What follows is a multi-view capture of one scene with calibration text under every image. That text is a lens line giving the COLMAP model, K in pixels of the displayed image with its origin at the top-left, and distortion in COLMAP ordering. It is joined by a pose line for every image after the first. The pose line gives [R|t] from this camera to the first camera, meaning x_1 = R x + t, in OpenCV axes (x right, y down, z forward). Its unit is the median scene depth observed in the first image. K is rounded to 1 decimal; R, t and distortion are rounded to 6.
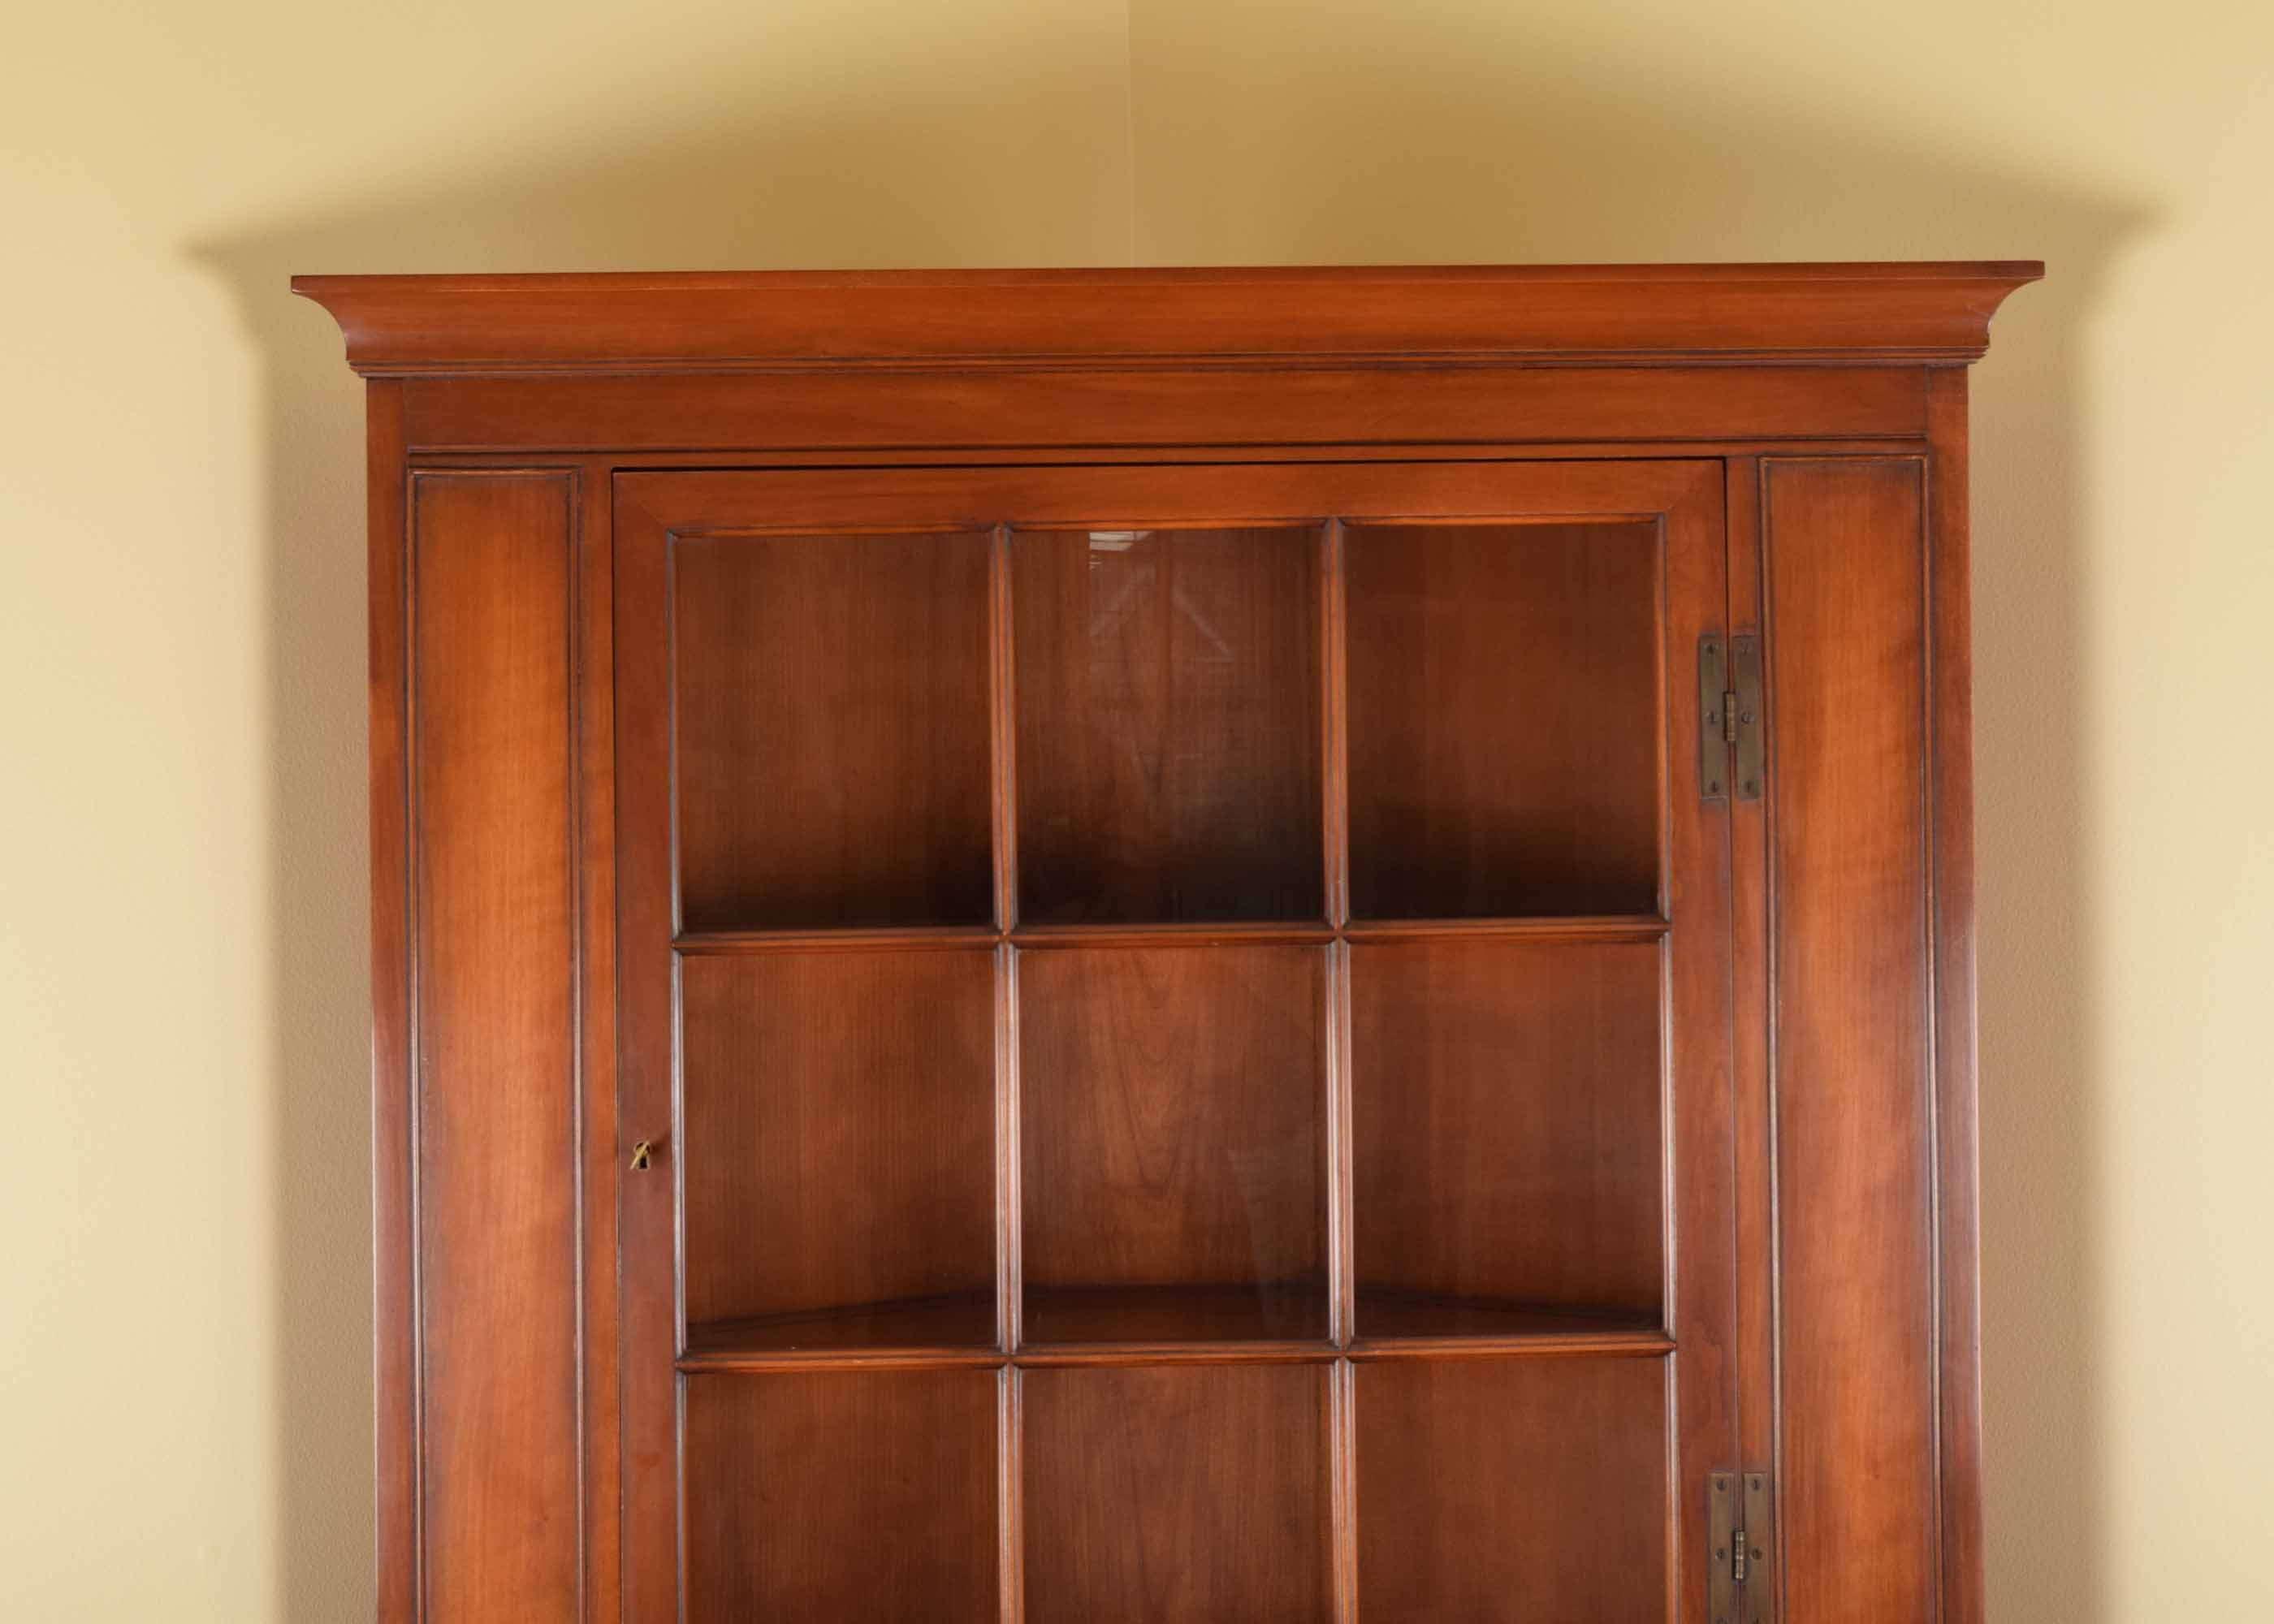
lens RADIAL K [[4076.5, 0, 1139.4], [0, 4076.5, 820.7], [0, 0, 1]] dist [0.006949, 0.000000]
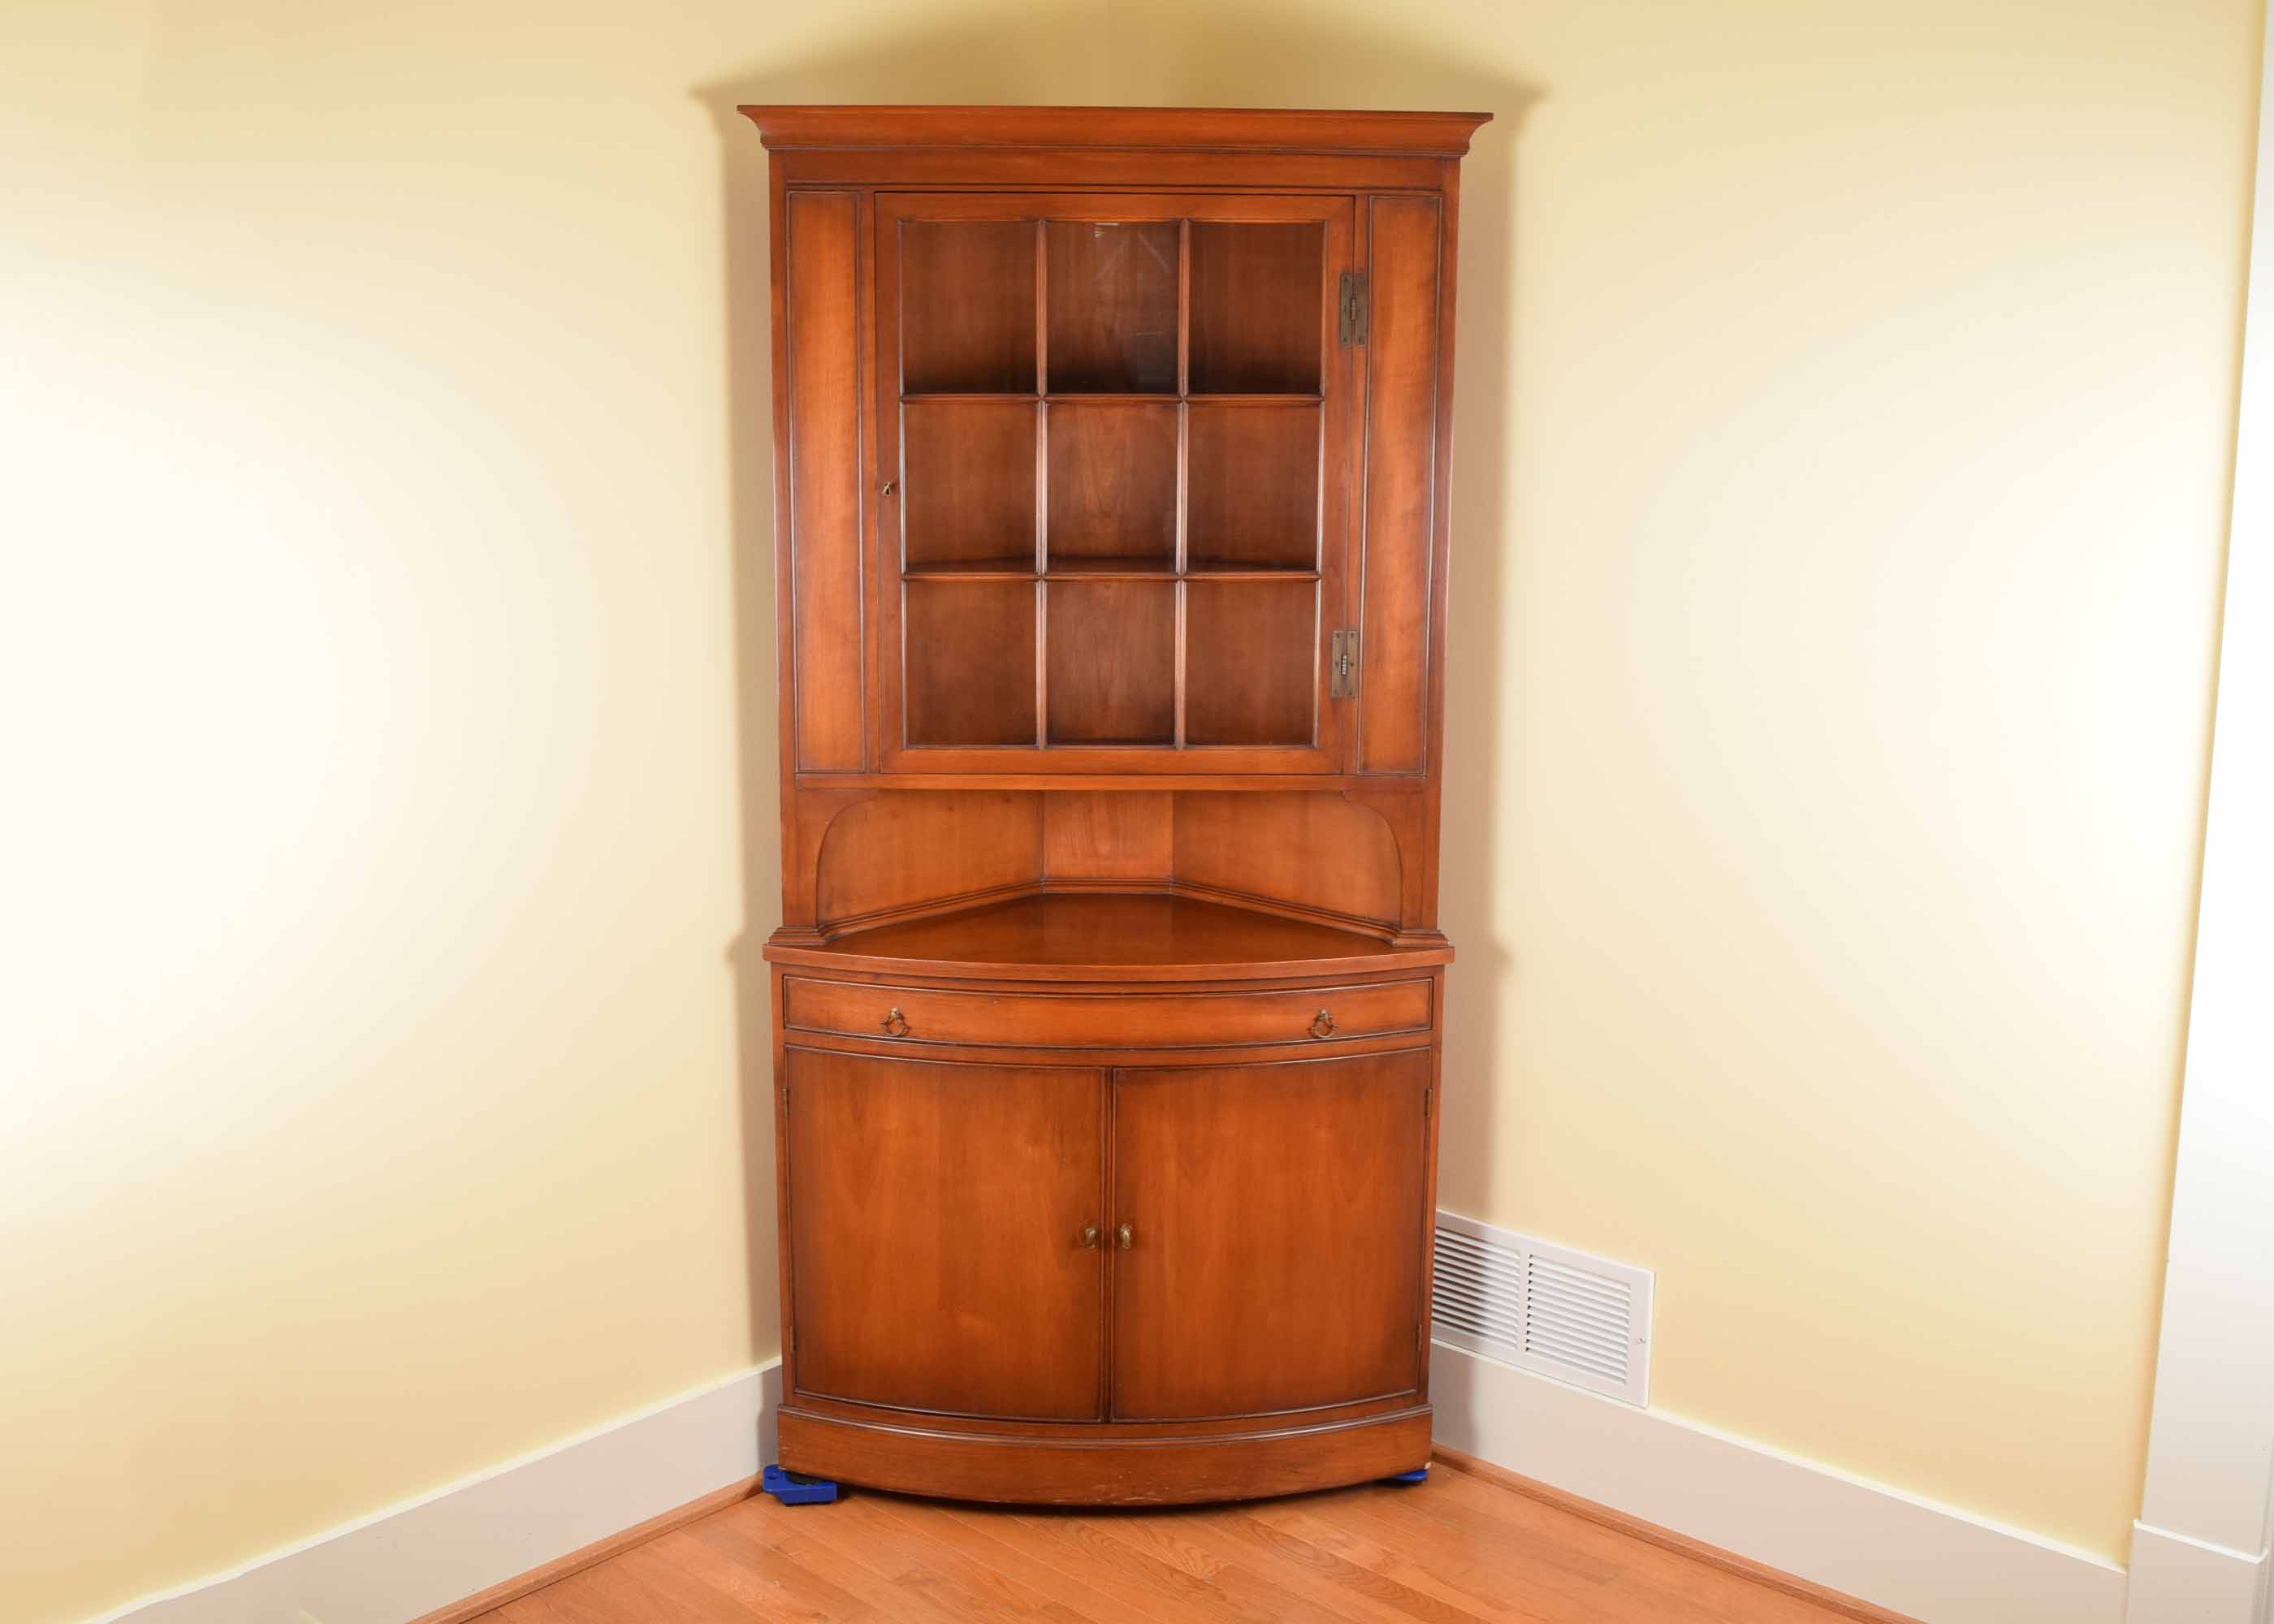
lens RADIAL K [[2174.2, 0, 1139.5], [0, 2174.2, 807.4], [0, 0, 1]] dist [-0.086054, 0.000000]
pose [[0.999817, 0.017657, 0.007429, 0.018399], [-0.018759, 0.981013, 0.193031, 0.017856], [-0.003879, -0.193135, 0.981165, -0.270378]]
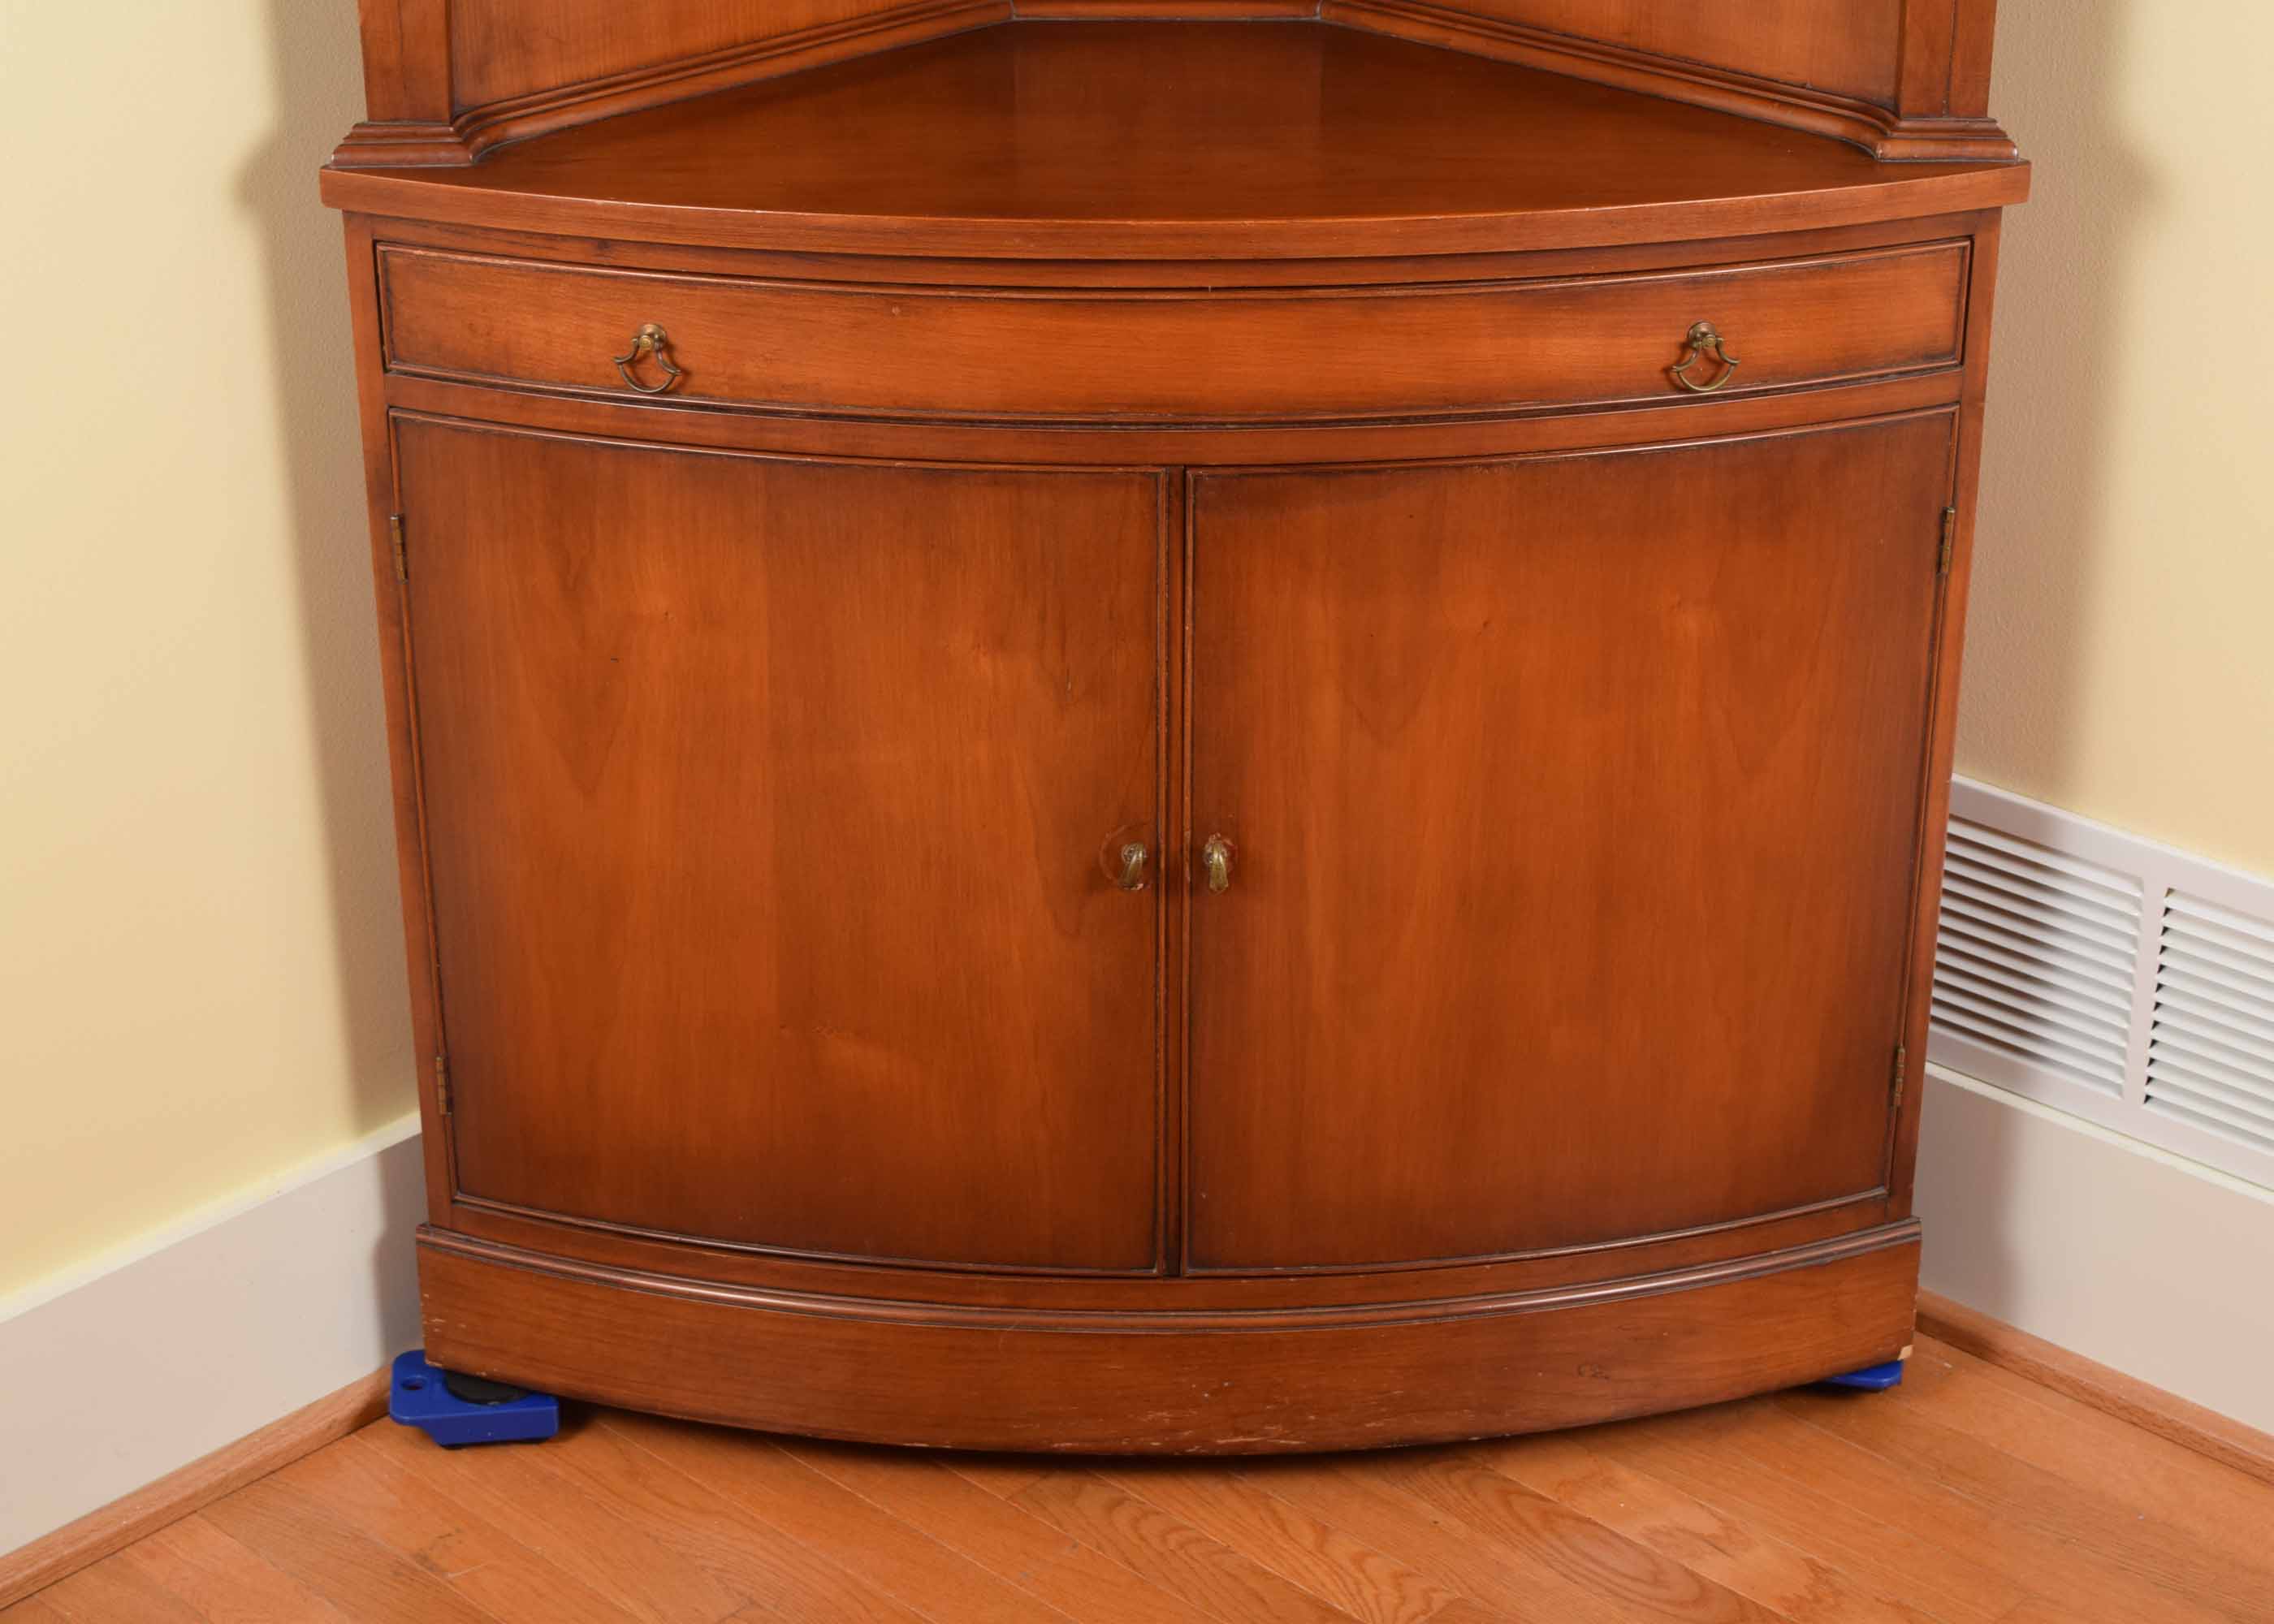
lens RADIAL K [[4076.5, 0, 1131.3], [0, 4076.5, 805.8], [0, 0, 1]] dist [0.006949, 0.000000]
pose [[0.999888, 0.012928, -0.007526, 0.010375], [-0.008433, 0.902662, 0.430267, 0.065425], [0.012356, -0.430156, 0.902670, 0.029071]]
